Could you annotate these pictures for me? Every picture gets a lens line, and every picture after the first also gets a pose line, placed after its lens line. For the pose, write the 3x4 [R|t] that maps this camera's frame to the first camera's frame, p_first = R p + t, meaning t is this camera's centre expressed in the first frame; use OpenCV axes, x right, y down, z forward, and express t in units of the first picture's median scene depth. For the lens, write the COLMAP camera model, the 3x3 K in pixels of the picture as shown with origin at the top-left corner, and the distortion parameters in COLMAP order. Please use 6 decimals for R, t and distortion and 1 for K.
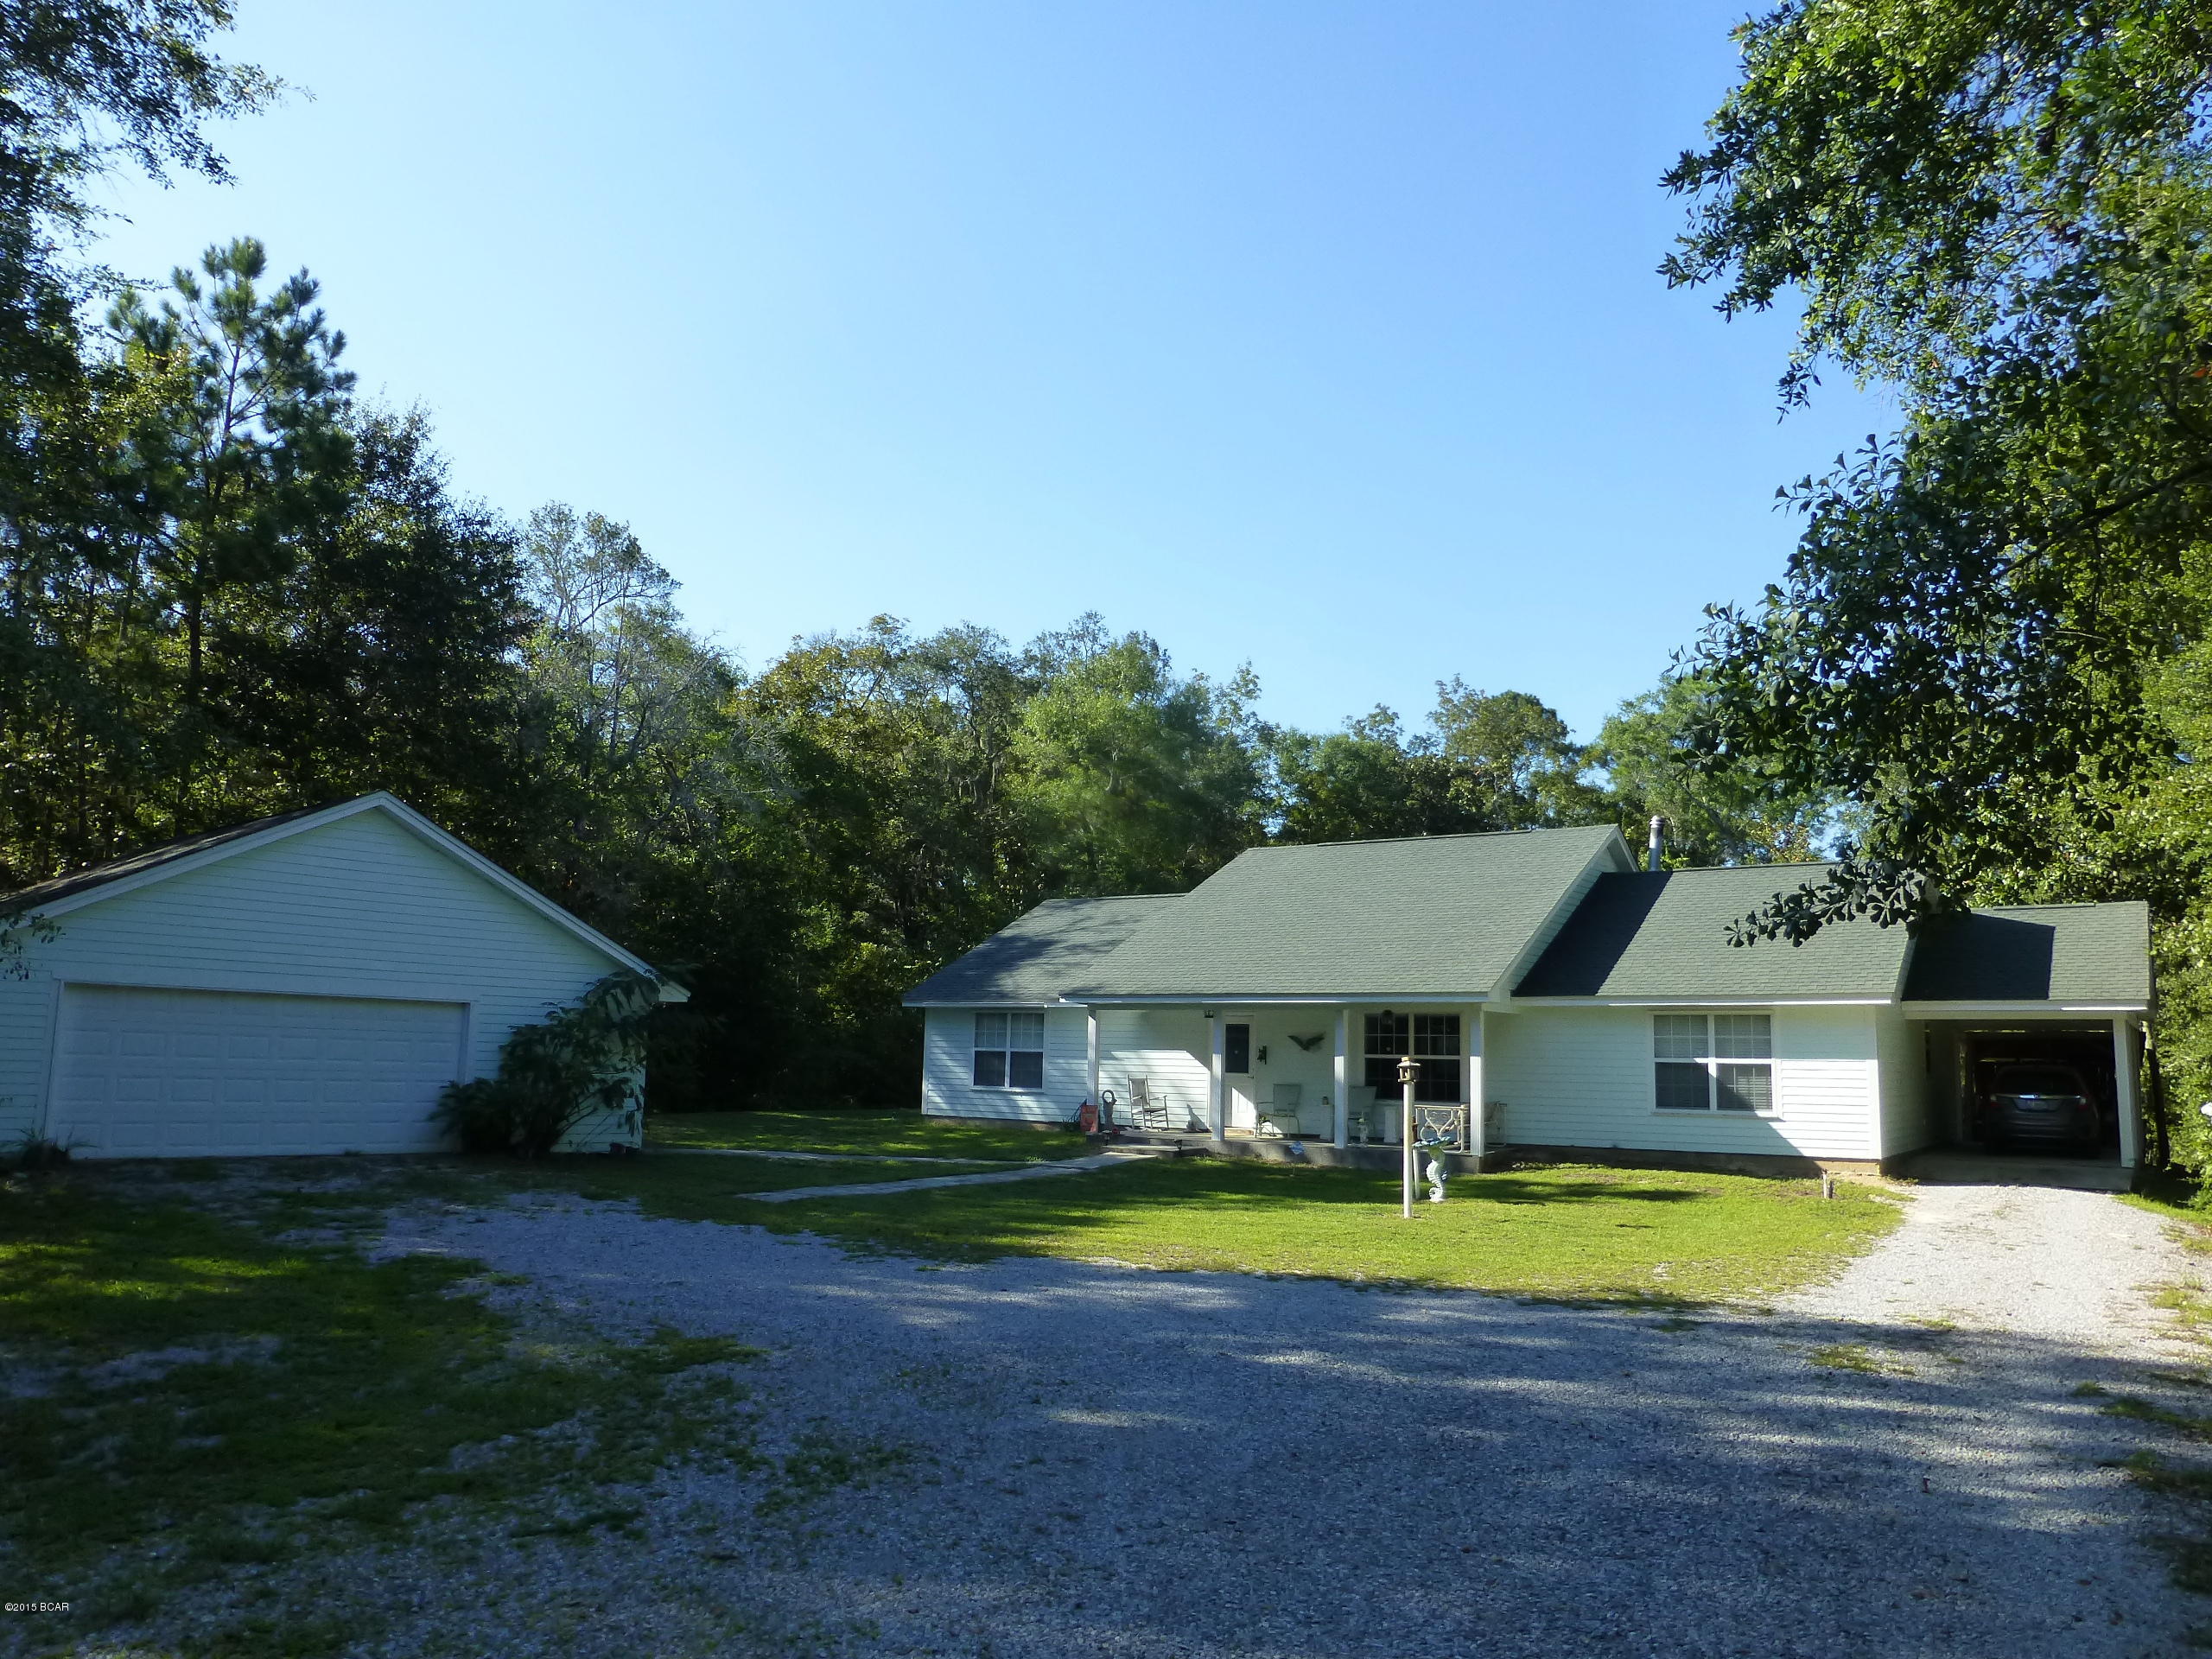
lens RADIAL K [[1630.7, 0, 1091.6], [0, 1630.7, 822.6], [0, 0, 1]] dist [-0.029681, 0.011155]
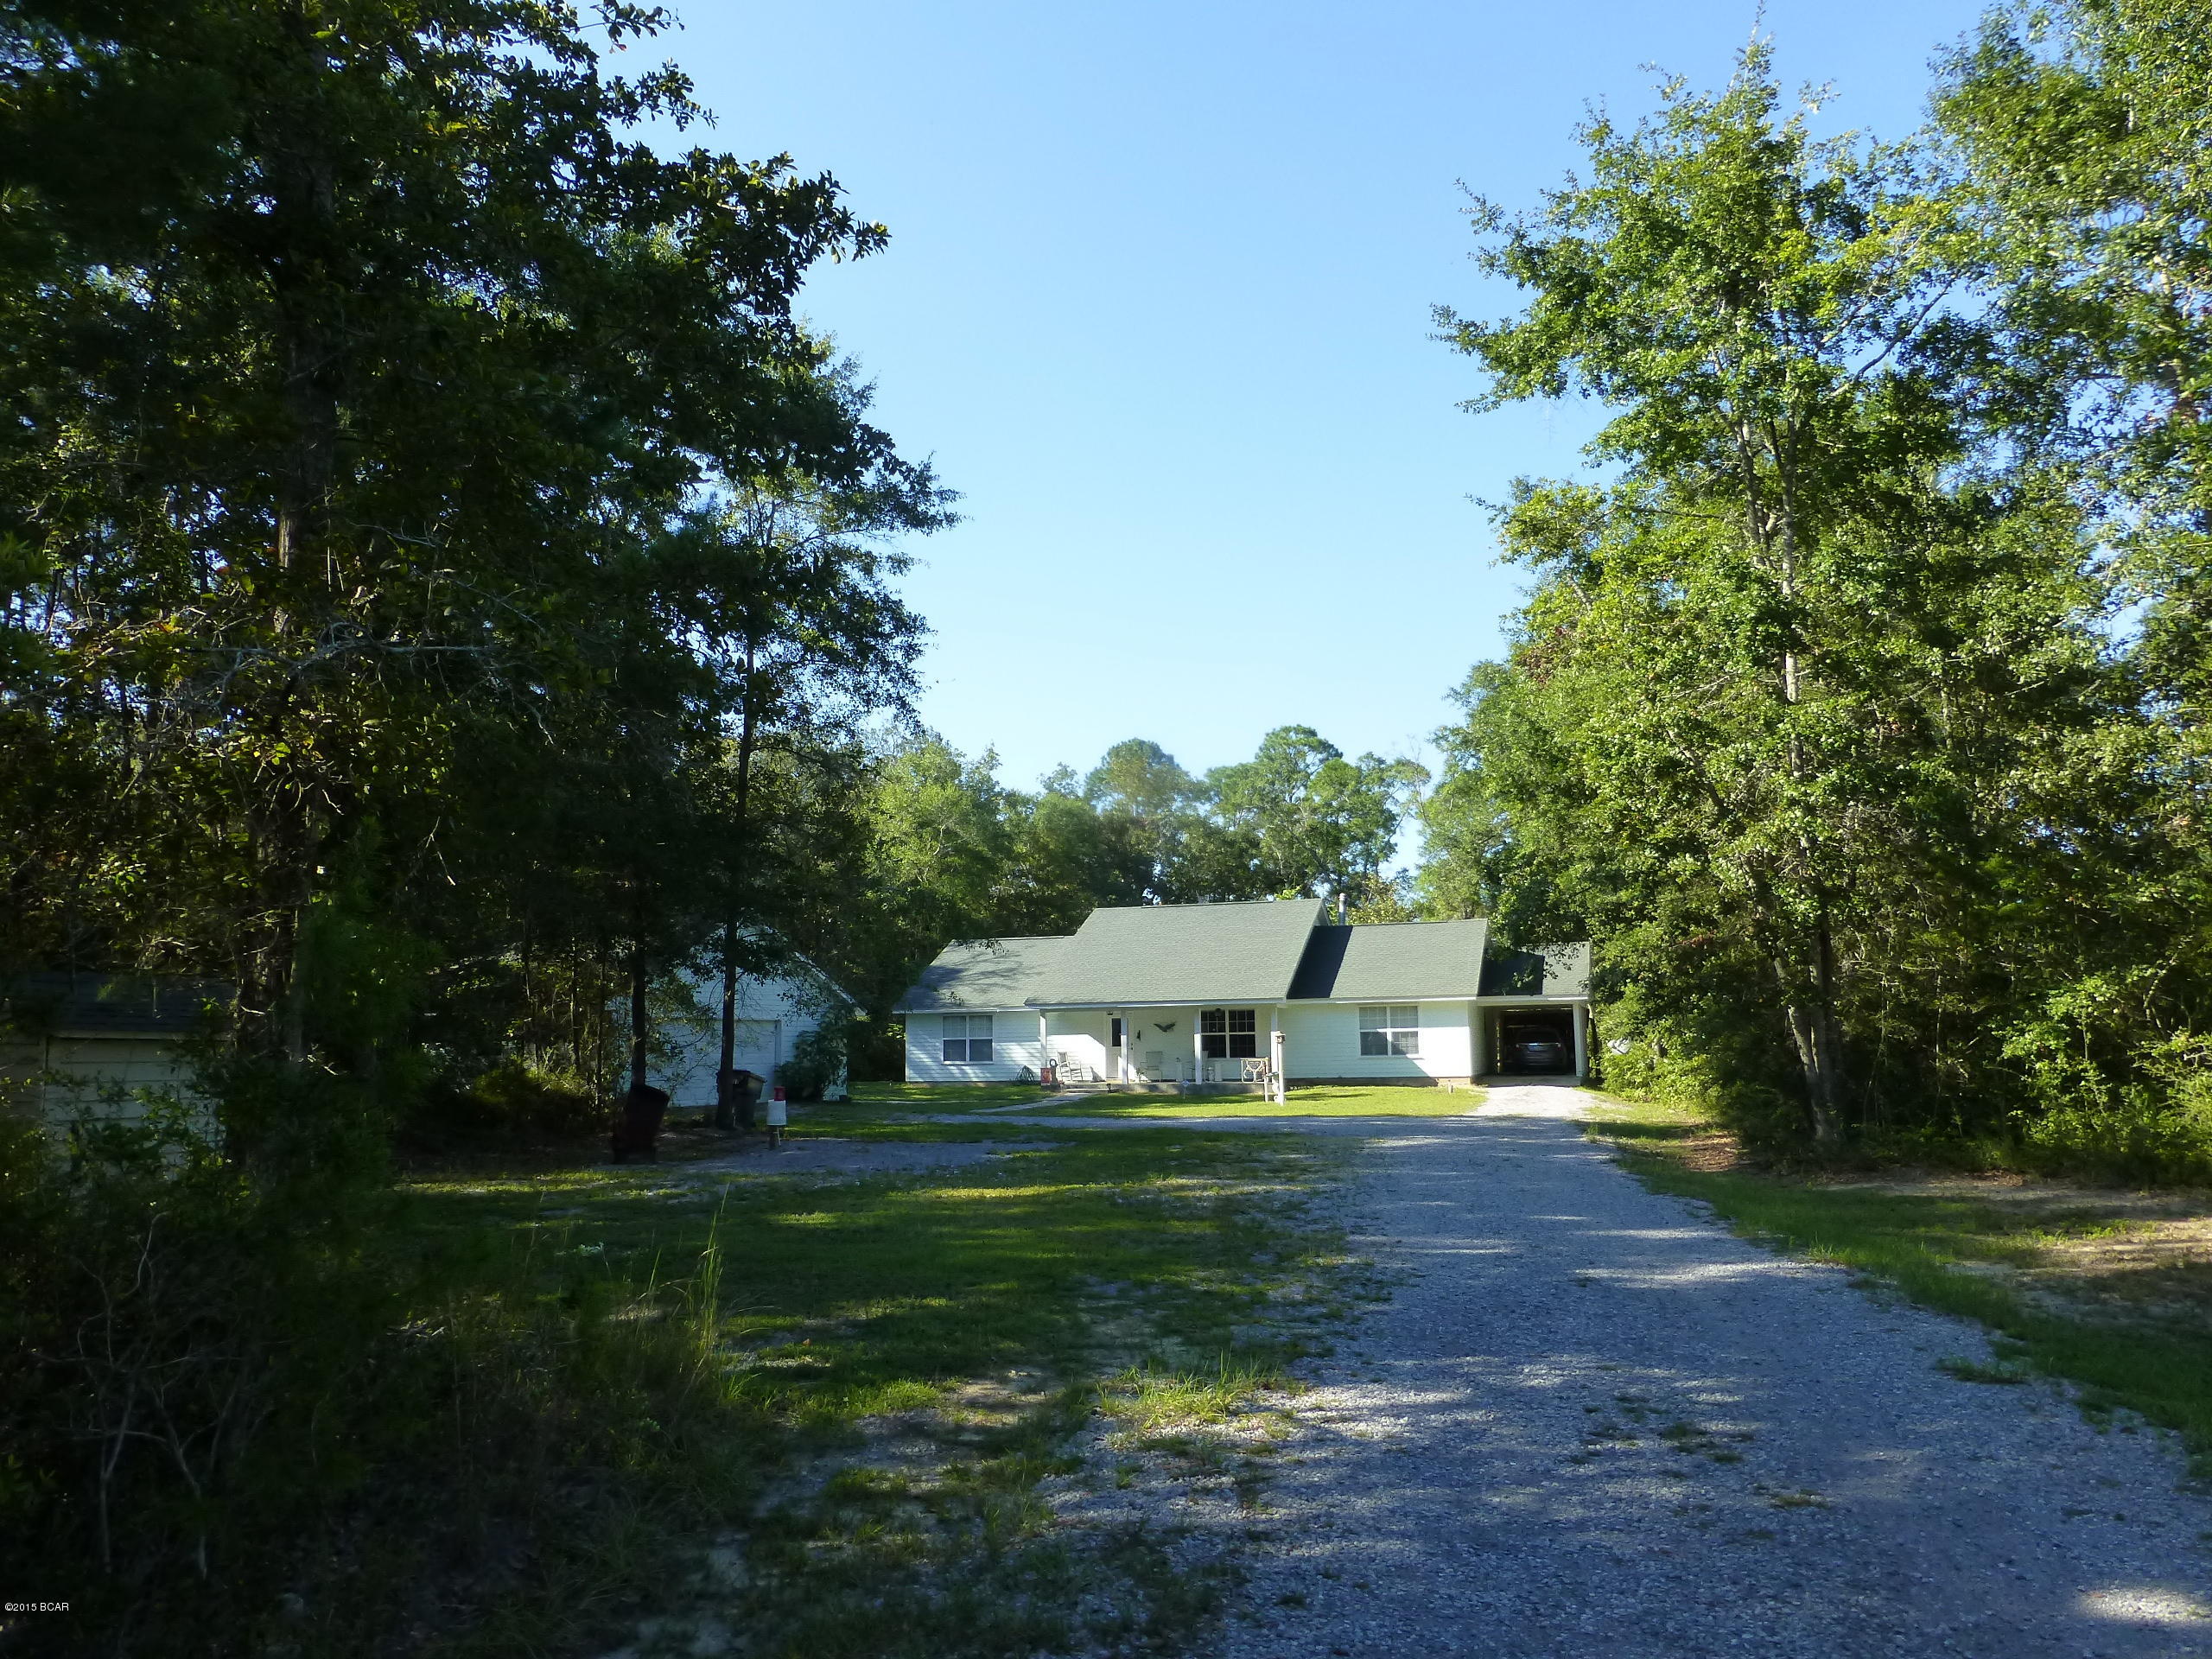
lens RADIAL K [[1630.7, 0, 1123.3], [0, 1630.7, 834.9], [0, 0, 1]] dist [-0.029681, 0.011155]
pose [[0.955876, -0.000094, 0.293770, -0.509120], [-0.004469, 0.999880, 0.014862, -0.117586], [-0.293736, -0.015519, 0.955761, -0.788318]]
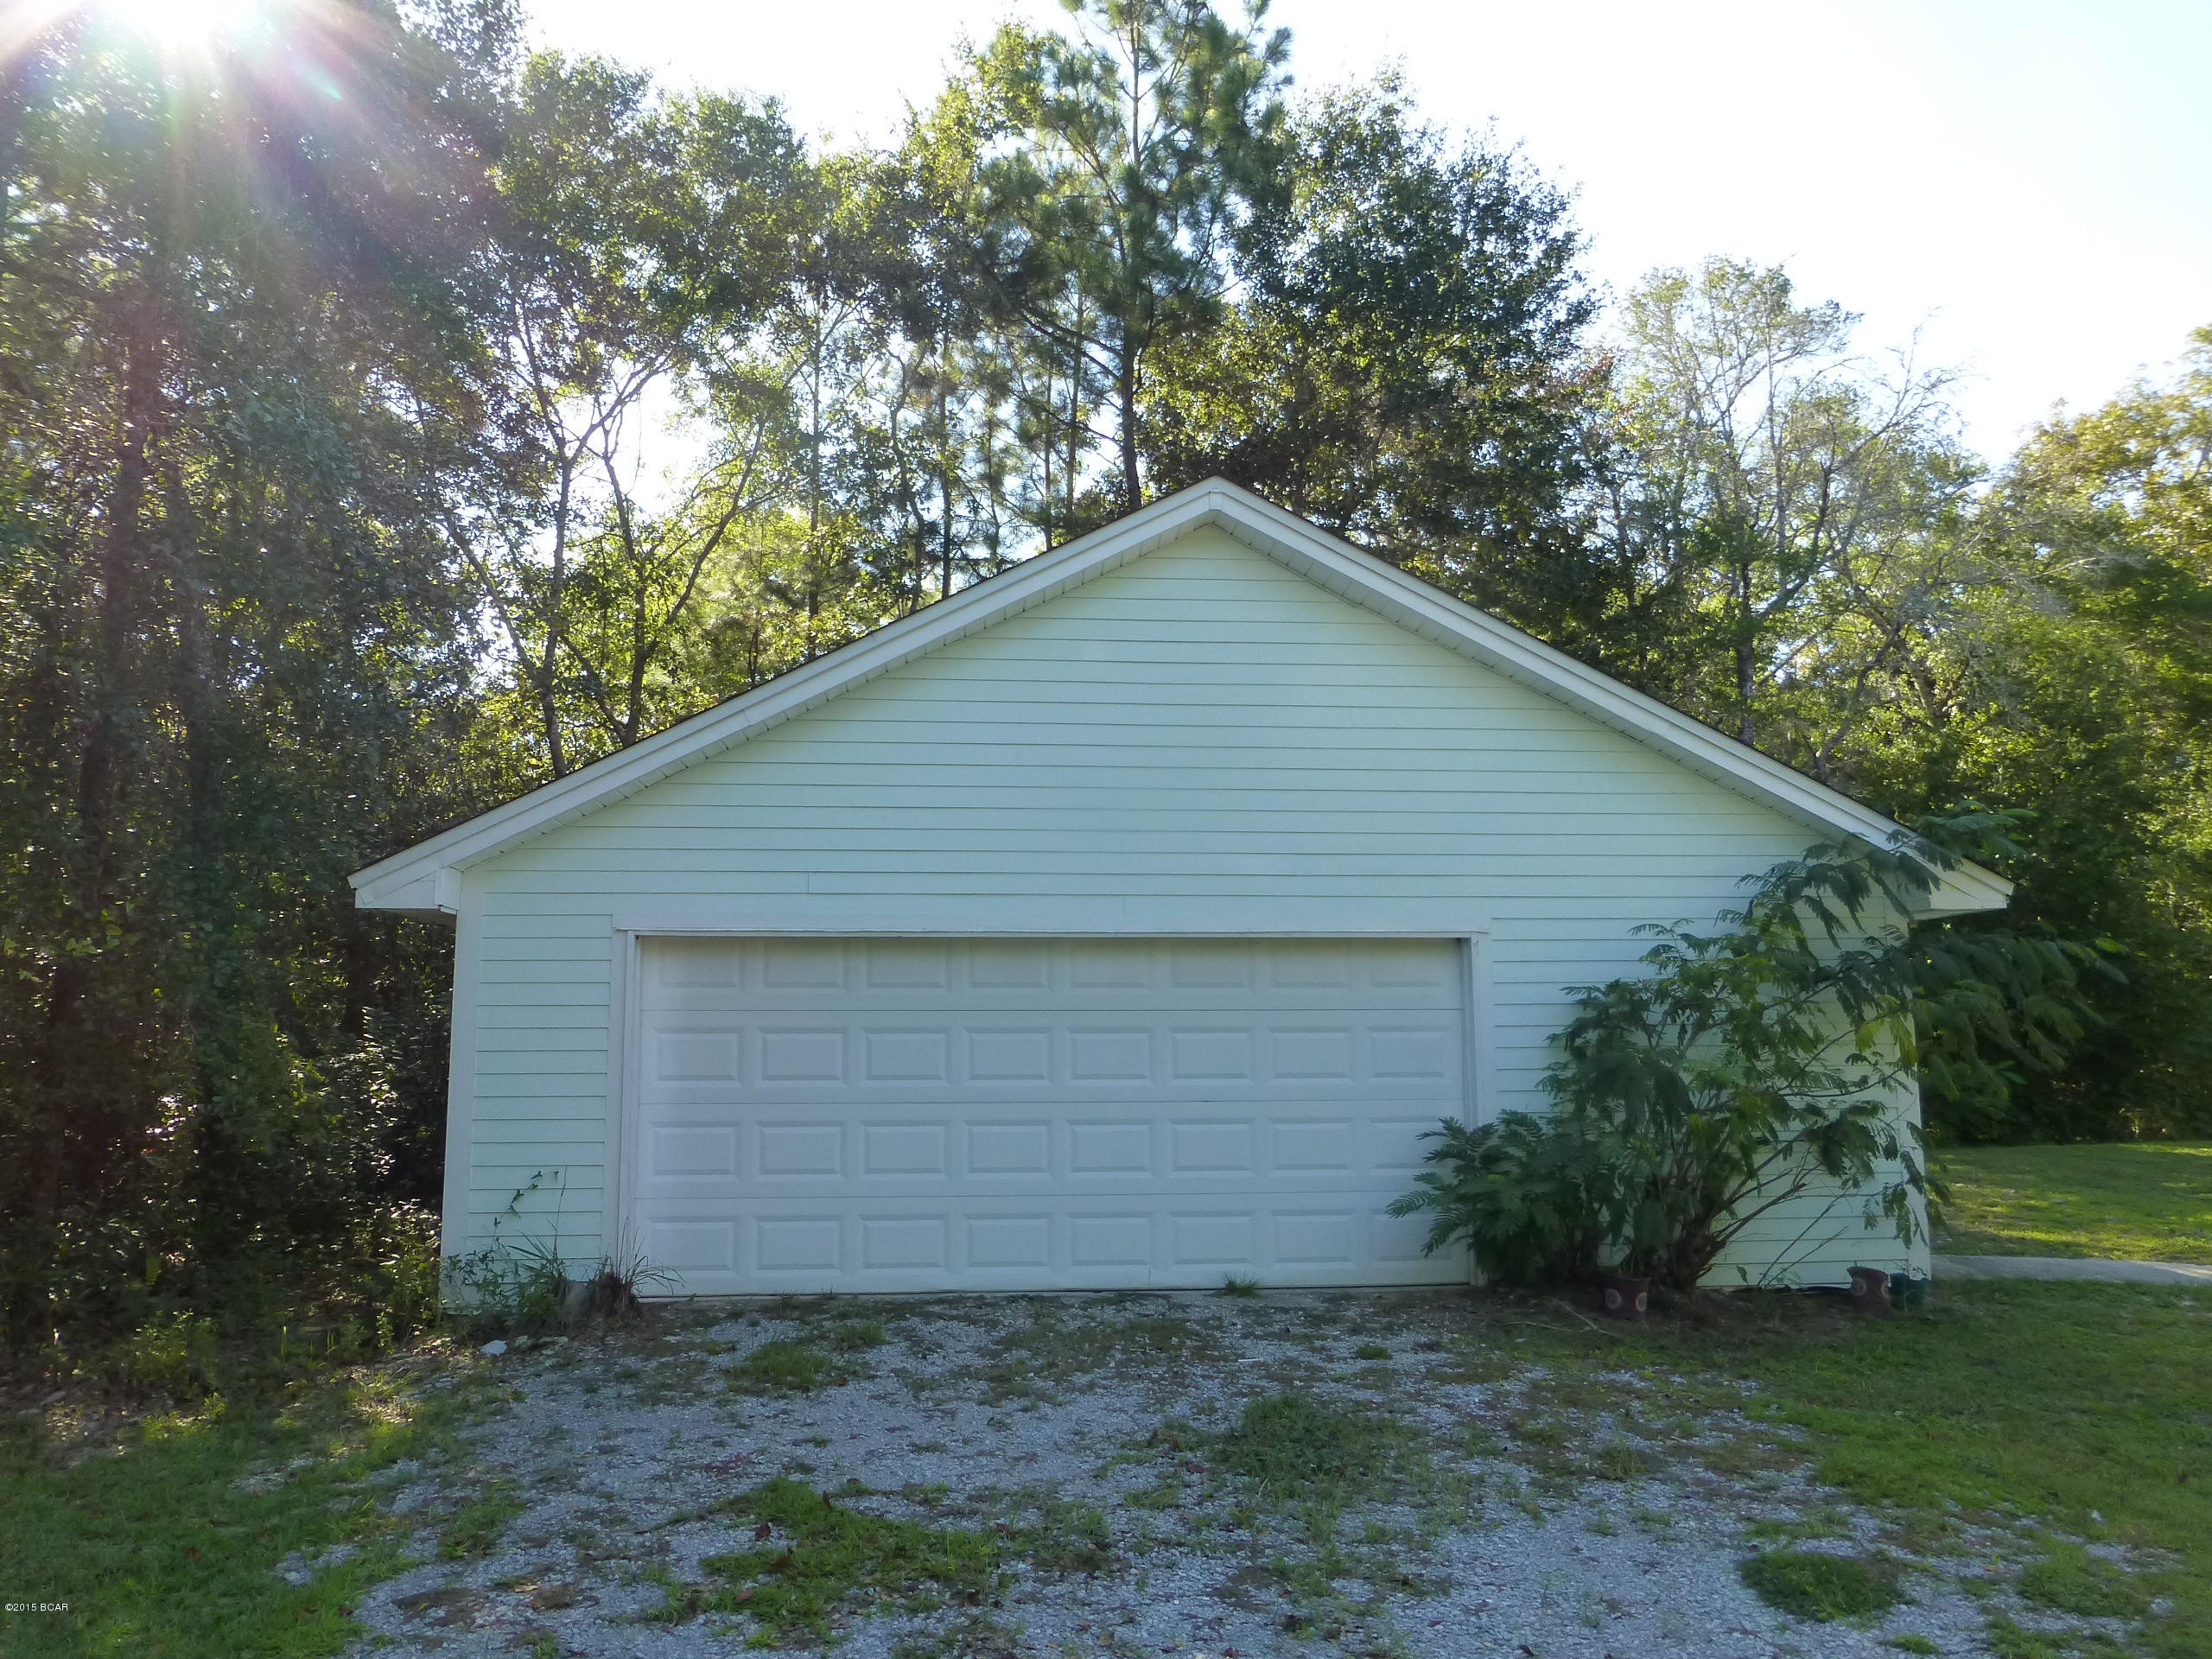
lens RADIAL K [[1630.7, 0, 1112.5], [0, 1630.7, 845.7], [0, 0, 1]] dist [-0.029681, 0.011155]
pose [[0.757885, -0.106957, -0.643560, -0.159246], [0.117925, 0.992679, -0.026105, 0.079798], [0.641641, -0.056108, 0.764950, 0.560053]]
